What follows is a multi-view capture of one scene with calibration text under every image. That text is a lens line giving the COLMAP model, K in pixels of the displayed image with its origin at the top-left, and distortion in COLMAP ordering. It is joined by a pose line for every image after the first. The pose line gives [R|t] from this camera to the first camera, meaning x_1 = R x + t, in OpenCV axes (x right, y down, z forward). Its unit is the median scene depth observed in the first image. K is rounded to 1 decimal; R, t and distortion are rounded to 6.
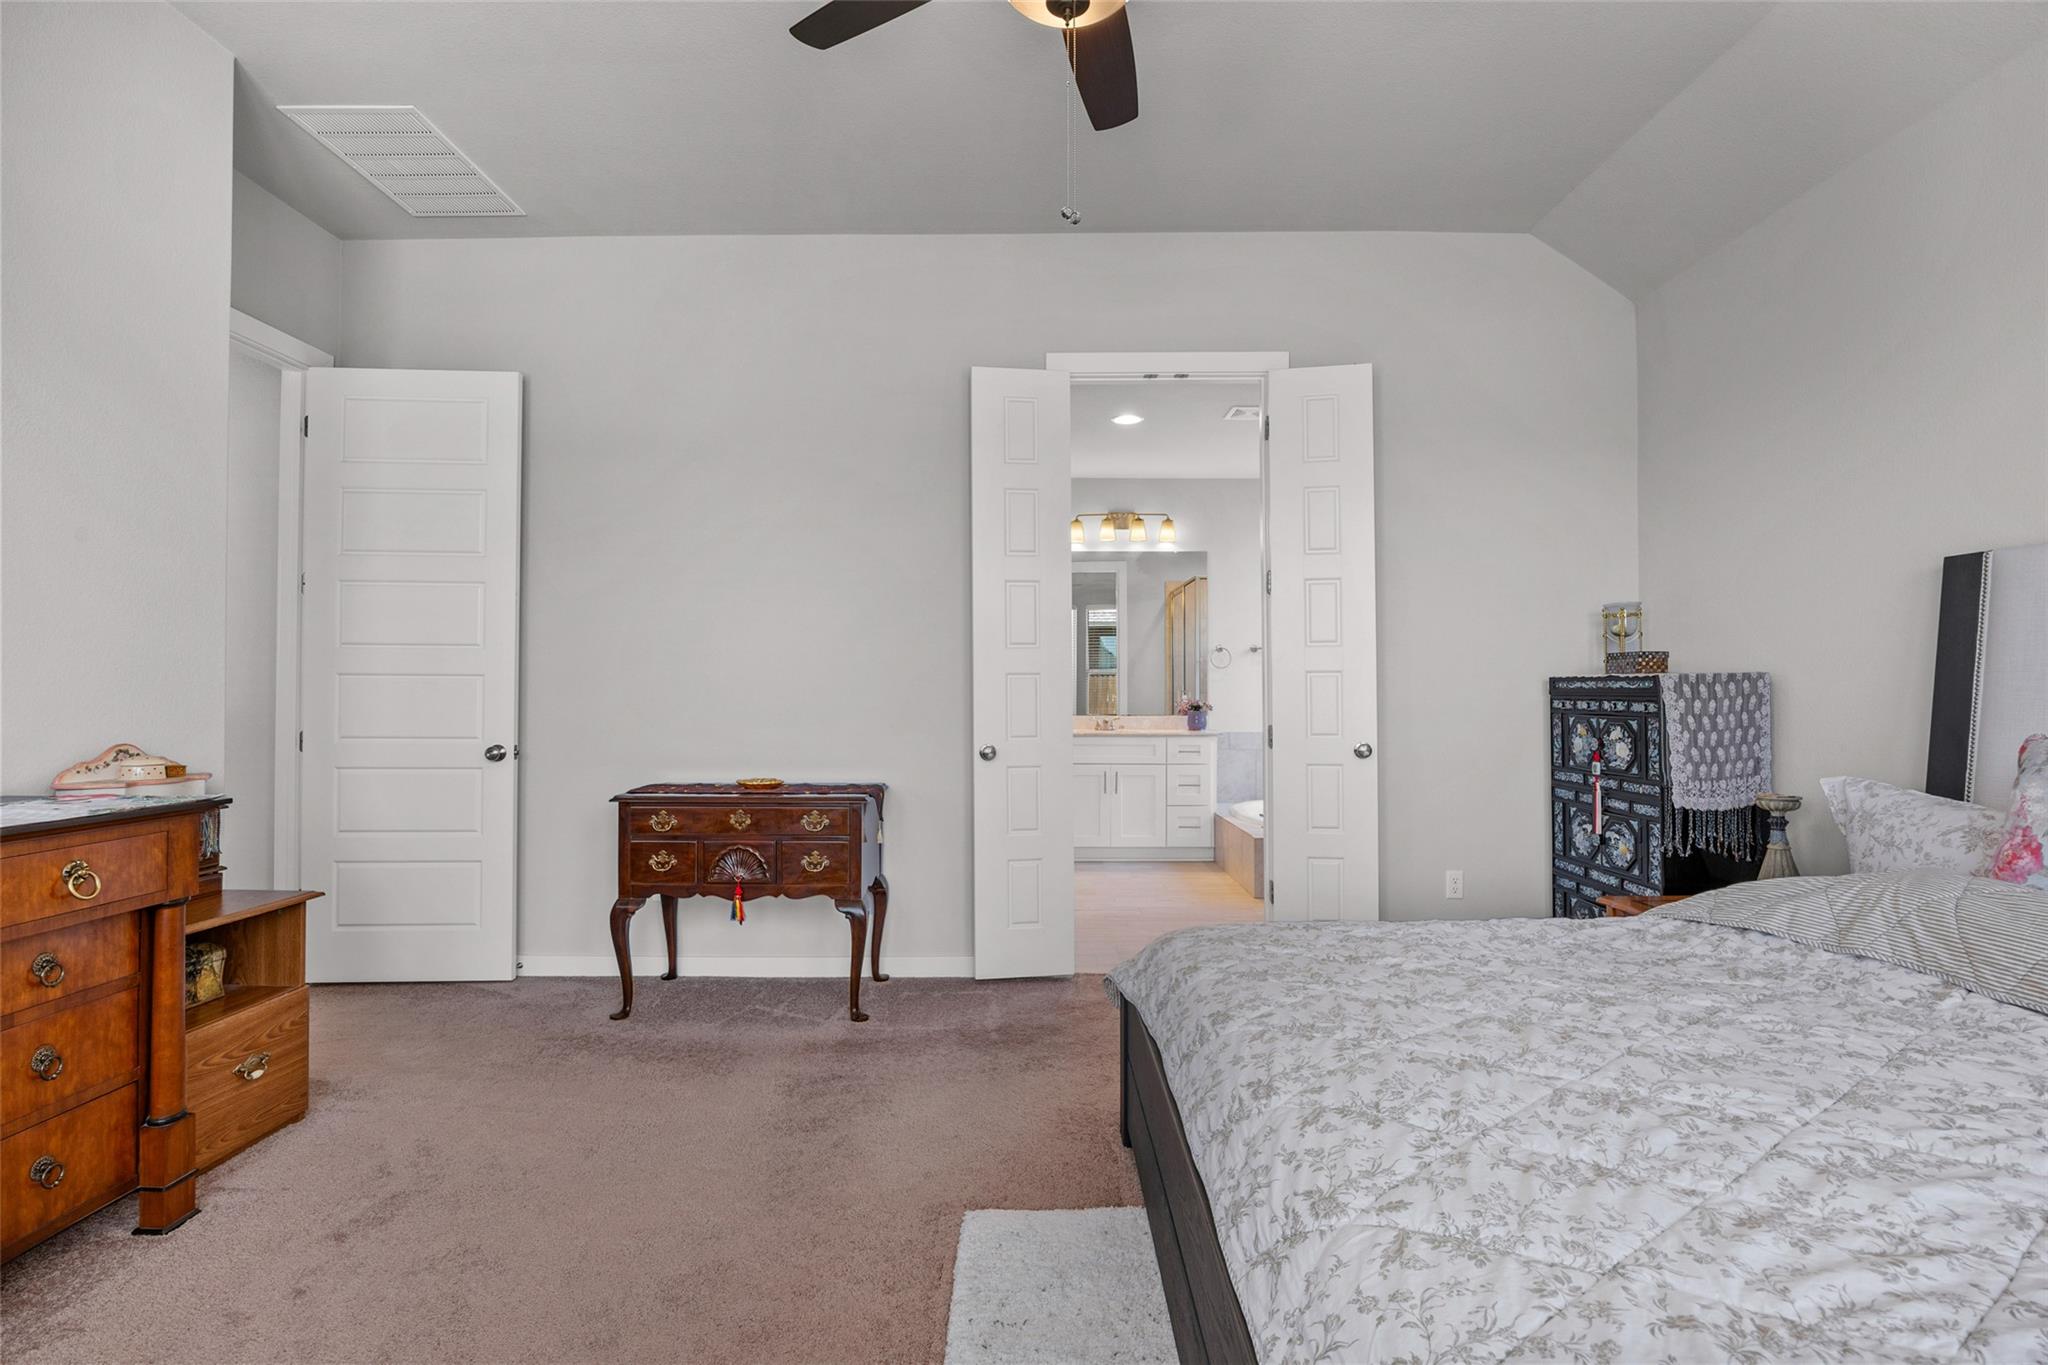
lens RADIAL K [[962.8, 0, 1024.0], [0, 962.8, 682.5], [0, 0, 1]] dist [0.000635, -0.000248]
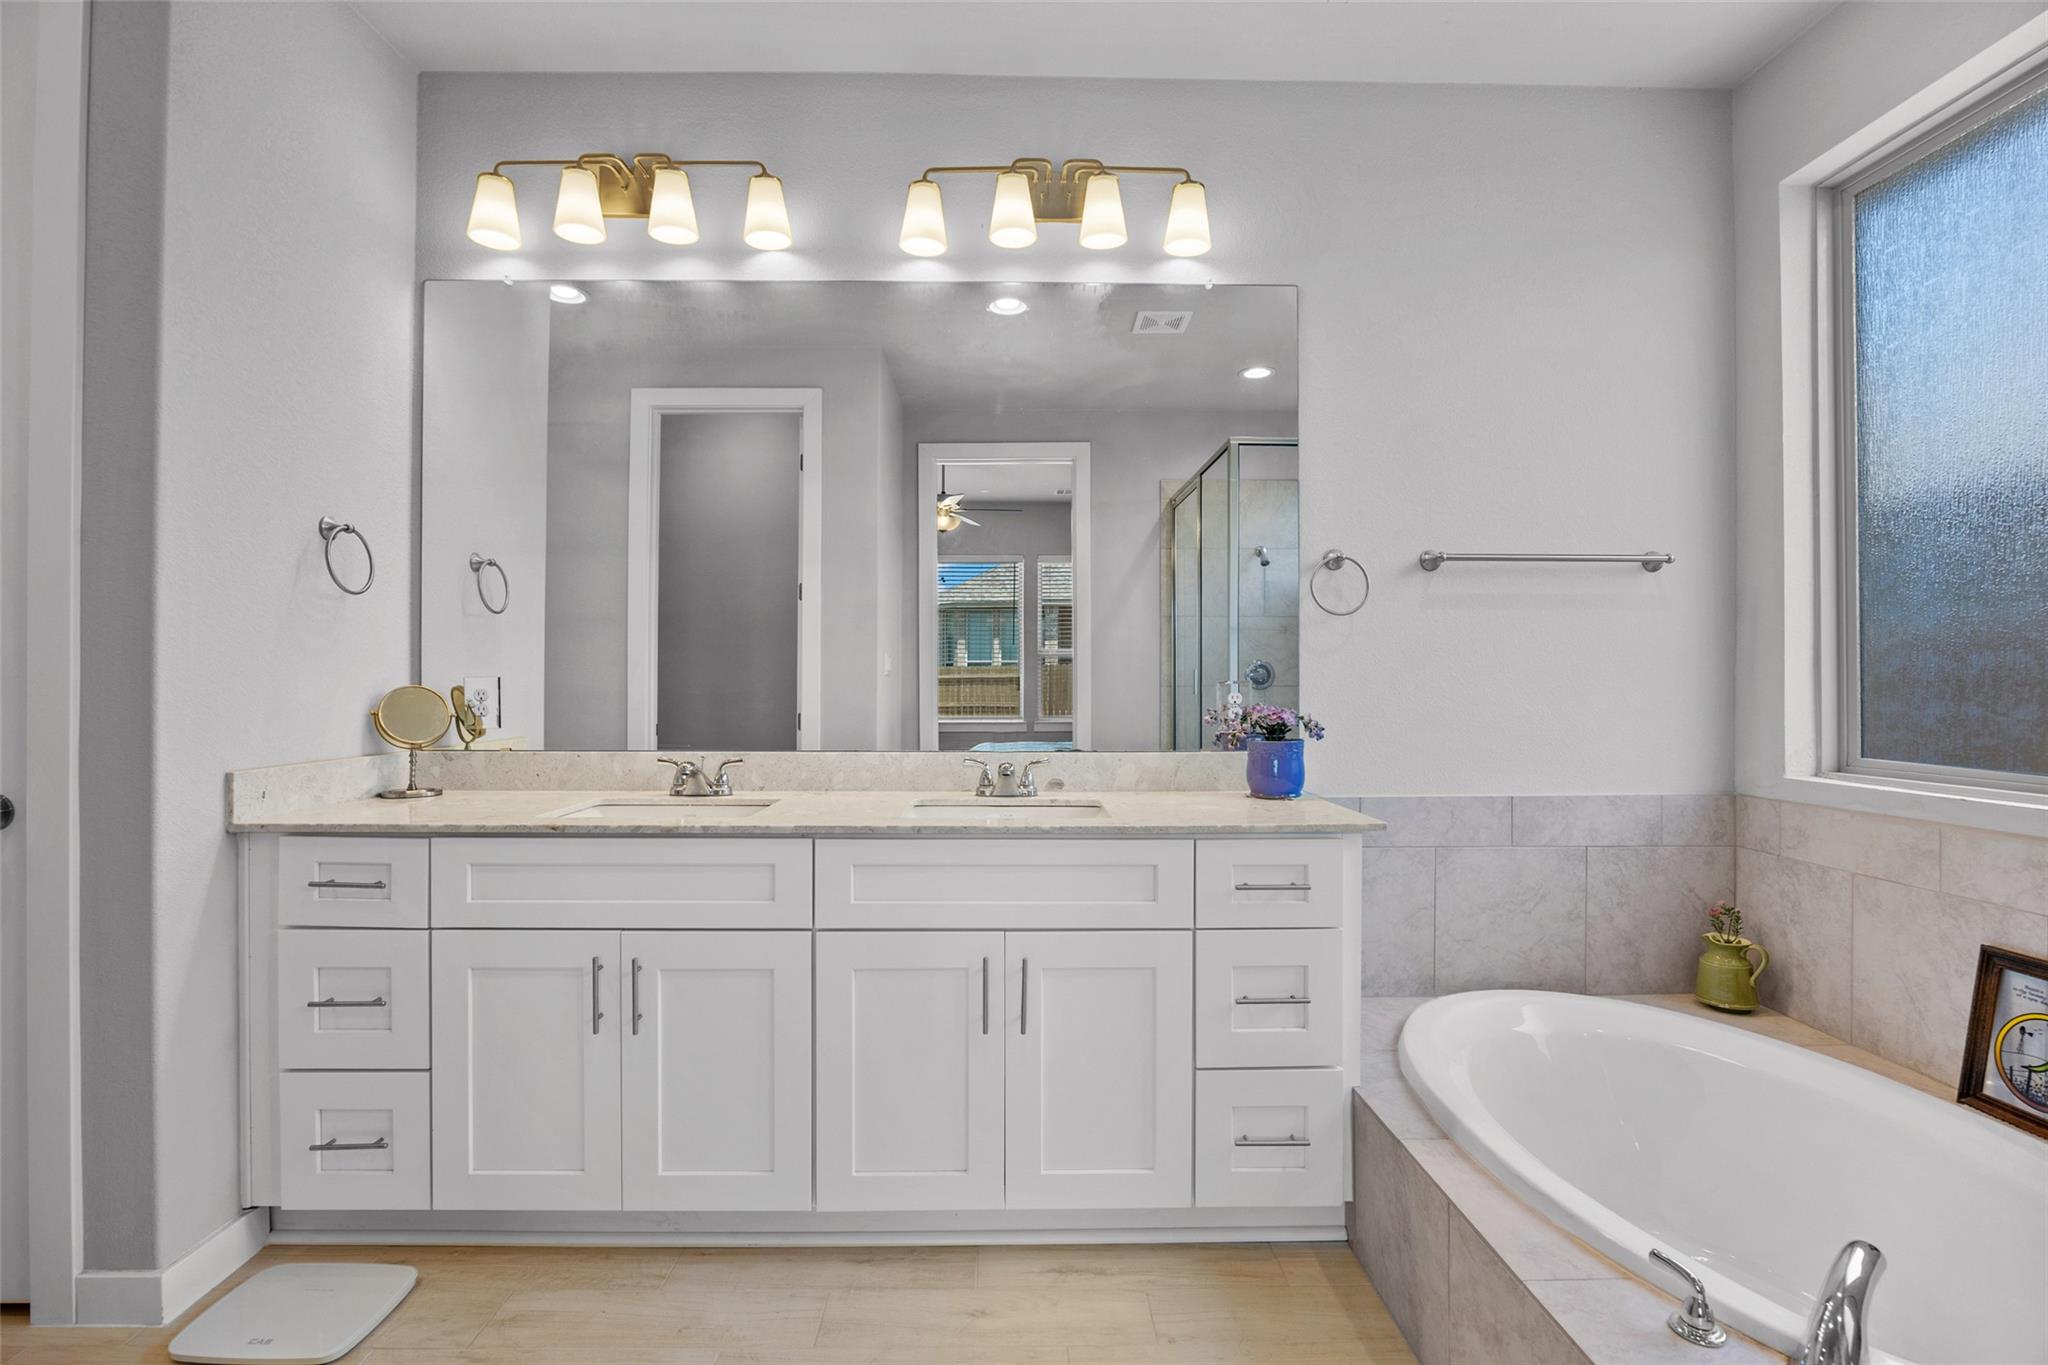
lens RADIAL K [[962.8, 0, 1024.0], [0, 962.8, 682.5], [0, 0, 1]] dist [0.000635, -0.000248]
pose [[0.999730, 0.000944, 0.023215, 0.130526], [-0.001120, 0.999971, 0.007539, 0.011252], [-0.023207, -0.007562, 0.999702, 1.035921]]
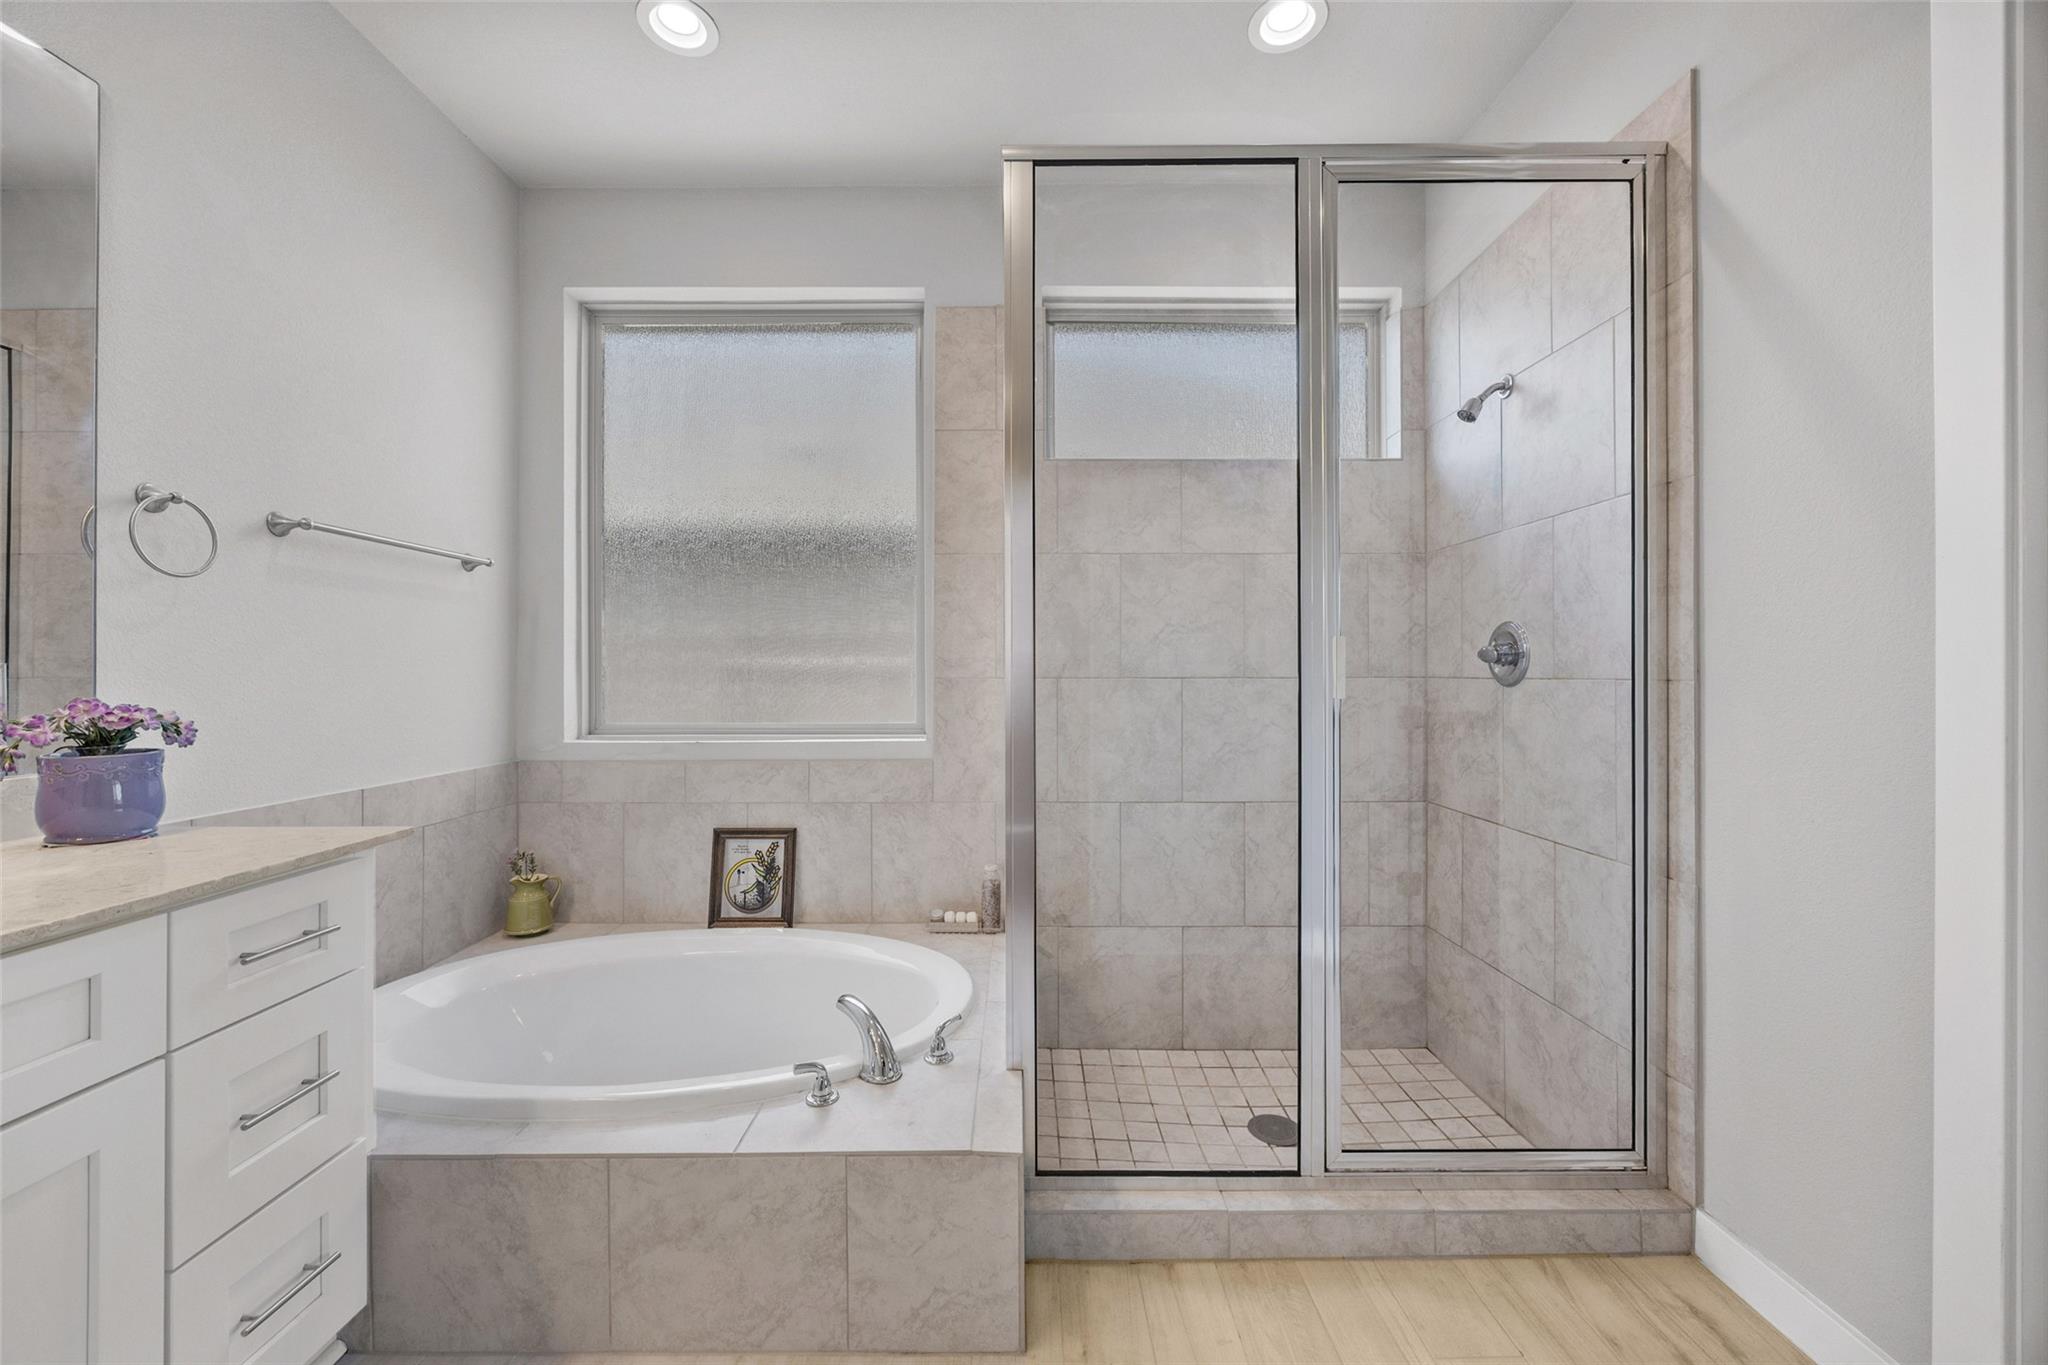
lens RADIAL K [[795.2, 0, 1024.3], [0, 795.2, 676.9], [0, 0, 1]] dist [0.000610, 0.000162]
pose [[-0.013954, -0.004452, 0.999893, -0.010350], [-0.005812, 0.999974, 0.004371, 0.015271], [-0.999886, -0.005750, -0.013979, 1.222081]]
